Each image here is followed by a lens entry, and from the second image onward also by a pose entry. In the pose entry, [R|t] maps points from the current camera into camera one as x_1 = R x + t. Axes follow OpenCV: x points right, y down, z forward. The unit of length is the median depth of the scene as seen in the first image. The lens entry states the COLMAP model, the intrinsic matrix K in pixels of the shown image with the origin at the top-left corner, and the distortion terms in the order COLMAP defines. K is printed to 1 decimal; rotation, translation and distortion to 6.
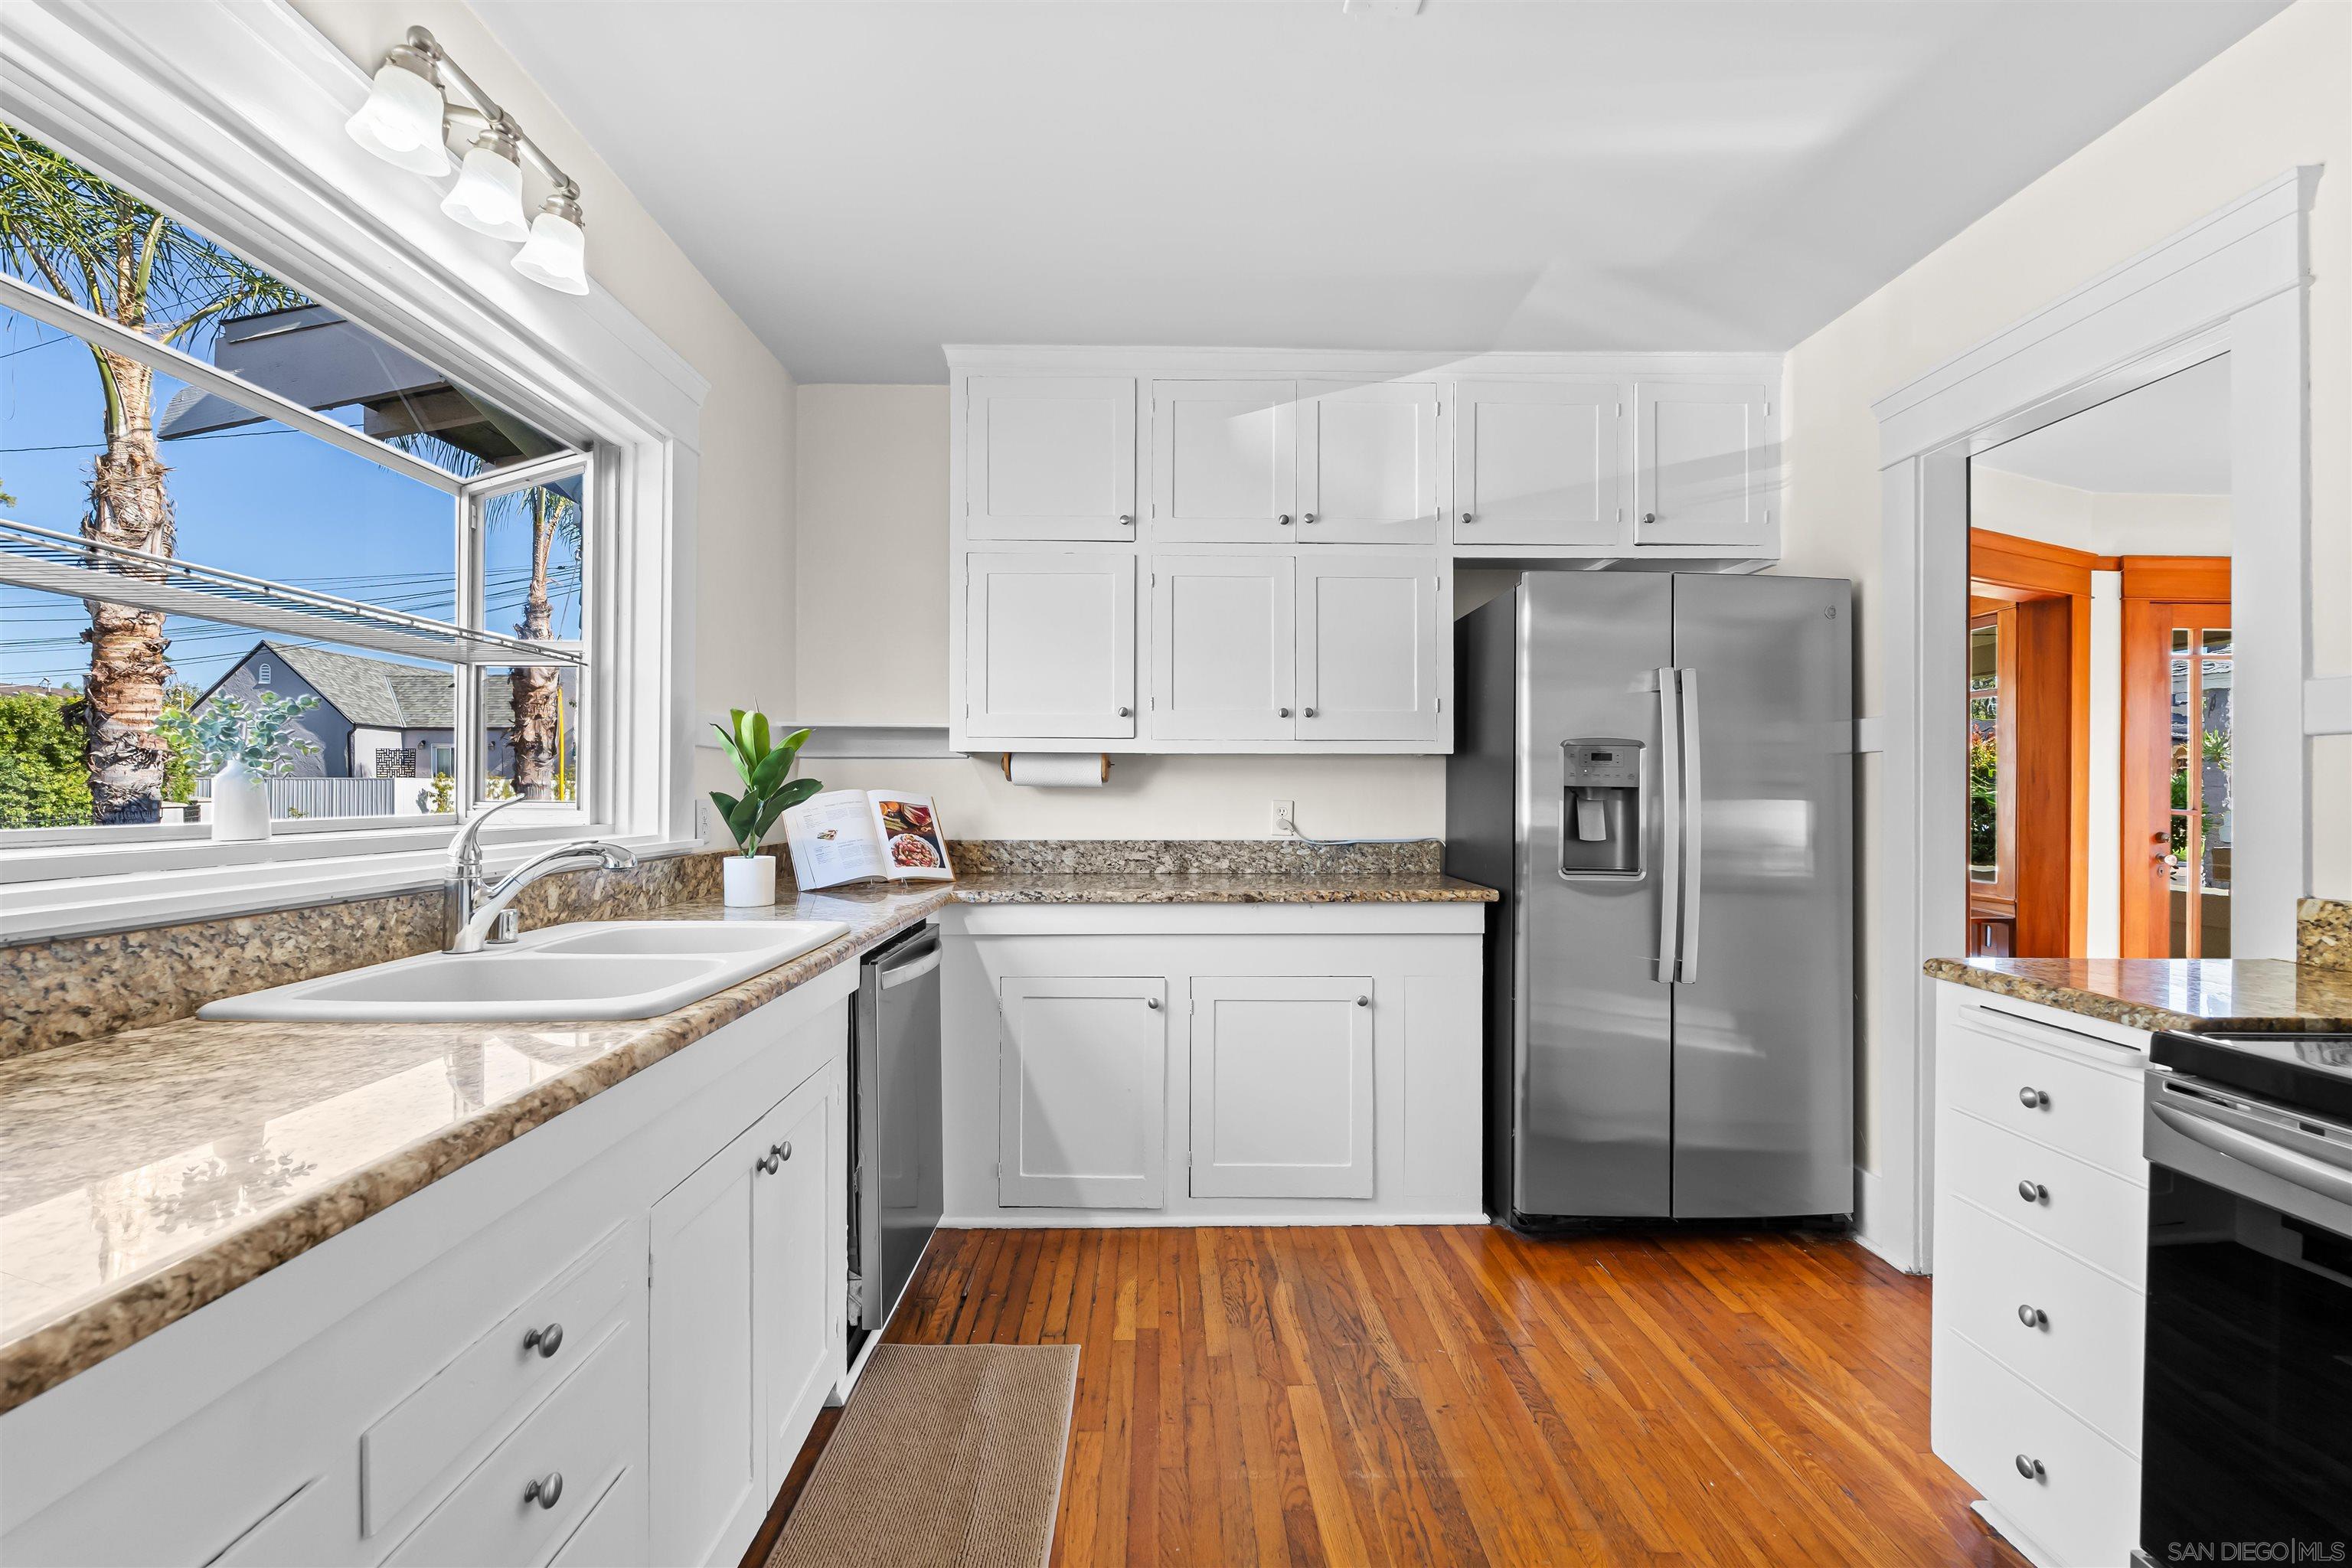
lens RADIAL K [[1048.8, 0, 1170.7], [0, 1048.8, 796.1], [0, 0, 1]] dist [-0.003330, -0.000465]
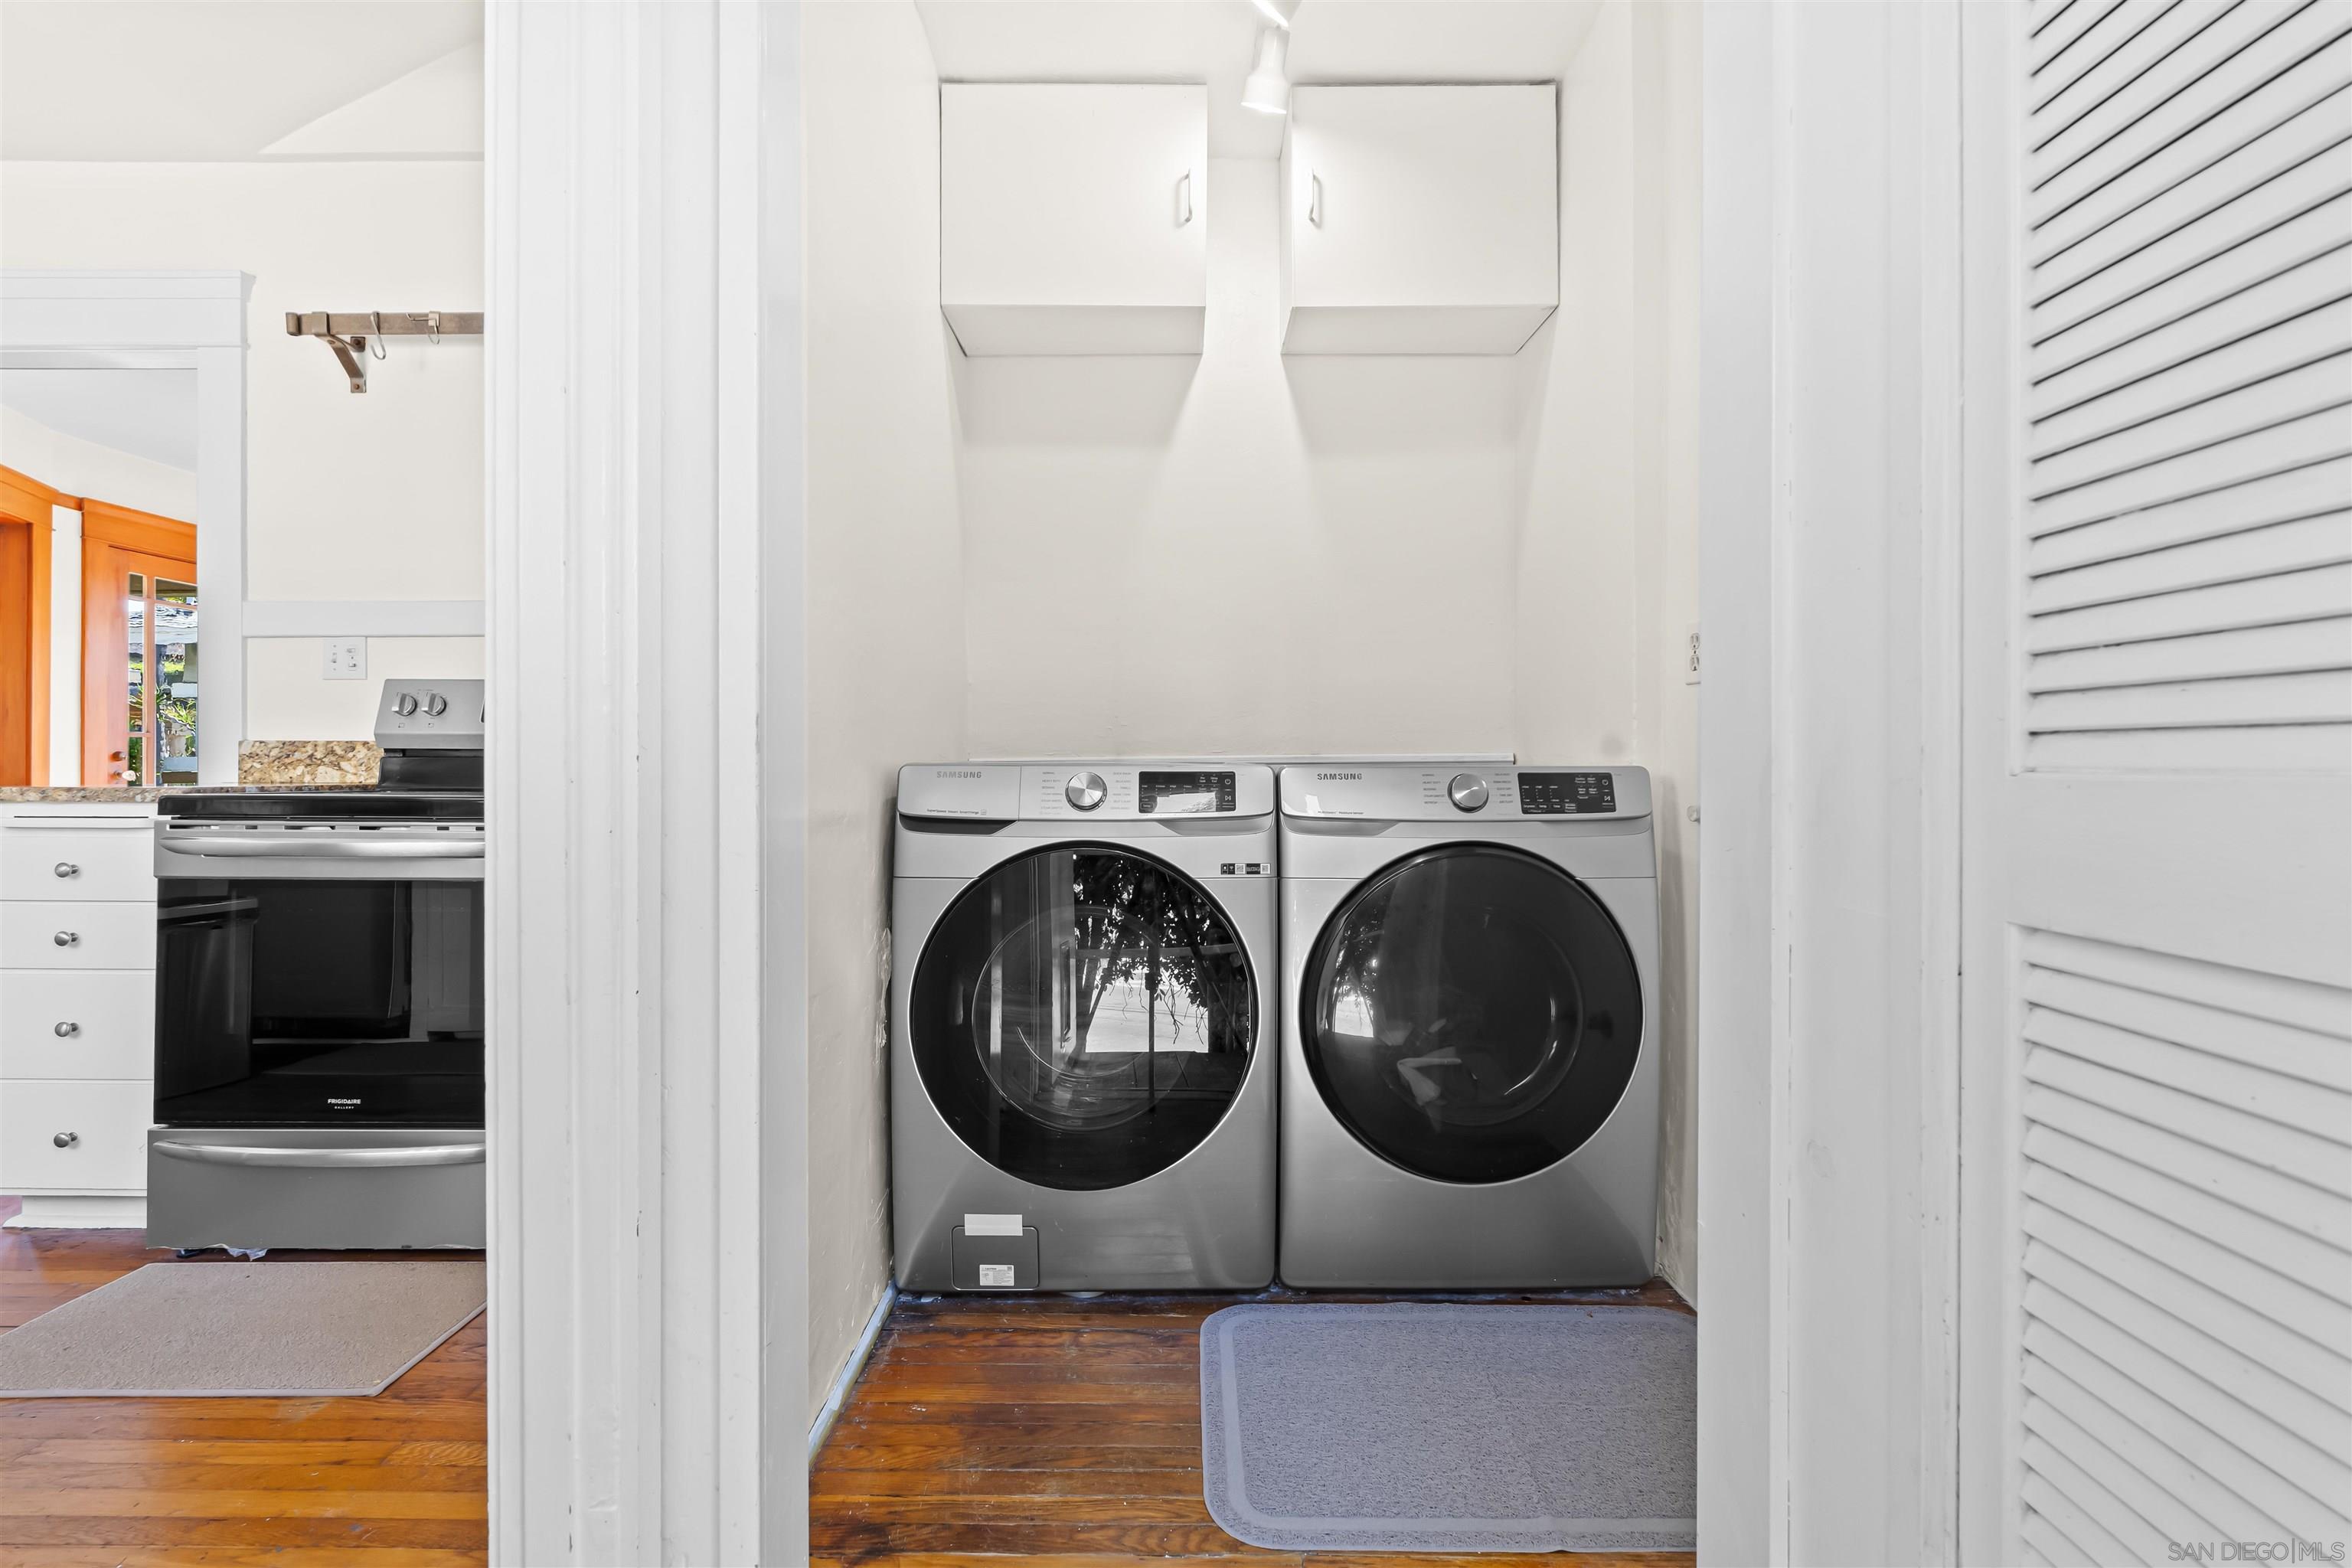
lens RADIAL K [[1048.8, 0, 1173.4], [0, 1048.8, 774.0], [0, 0, 1]] dist [-0.003330, -0.000465]
pose [[0.009170, -0.004608, 0.999947, -0.448209], [-0.004806, 0.999978, 0.004652, 0.125986], [-0.999946, -0.004848, 0.009147, -0.391691]]
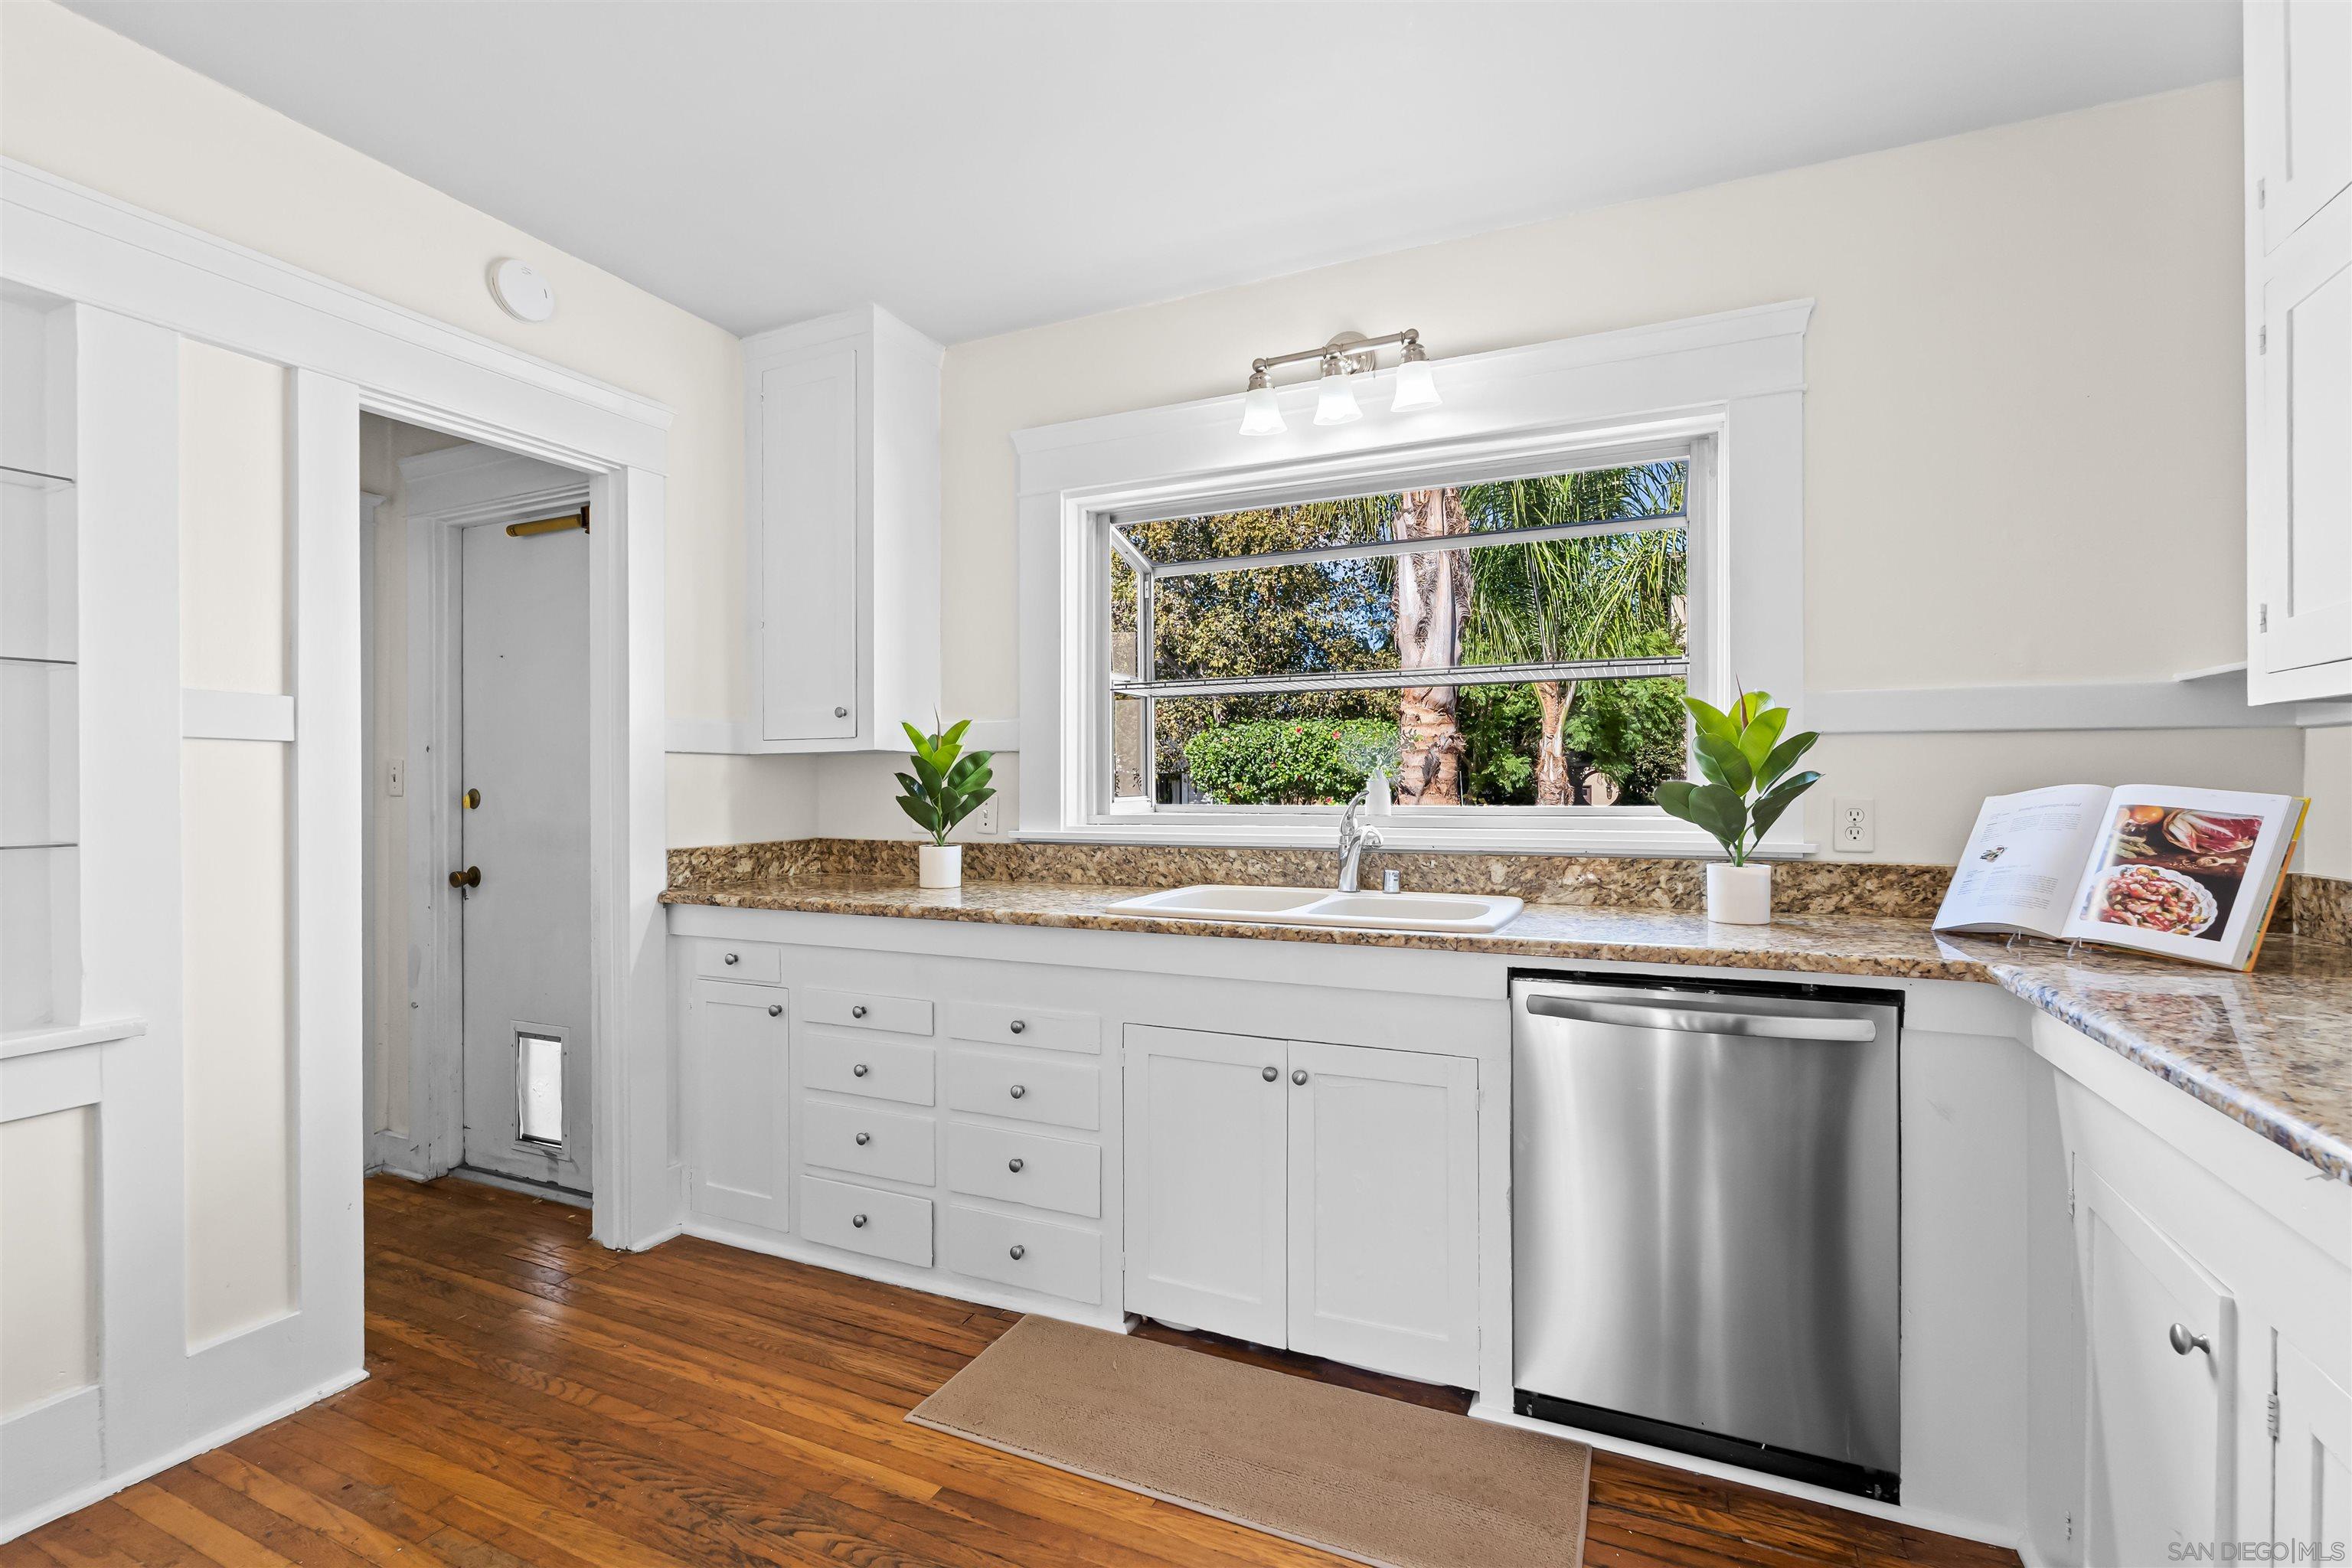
lens RADIAL K [[1048.8, 0, 1182.0], [0, 1048.8, 778.9], [0, 0, 1]] dist [-0.003330, -0.000465]
pose [[-0.423461, 0.000743, -0.905914, 0.855633], [0.002365, 0.999997, -0.000285, -0.019134], [0.905911, -0.002263, -0.423462, 1.458252]]
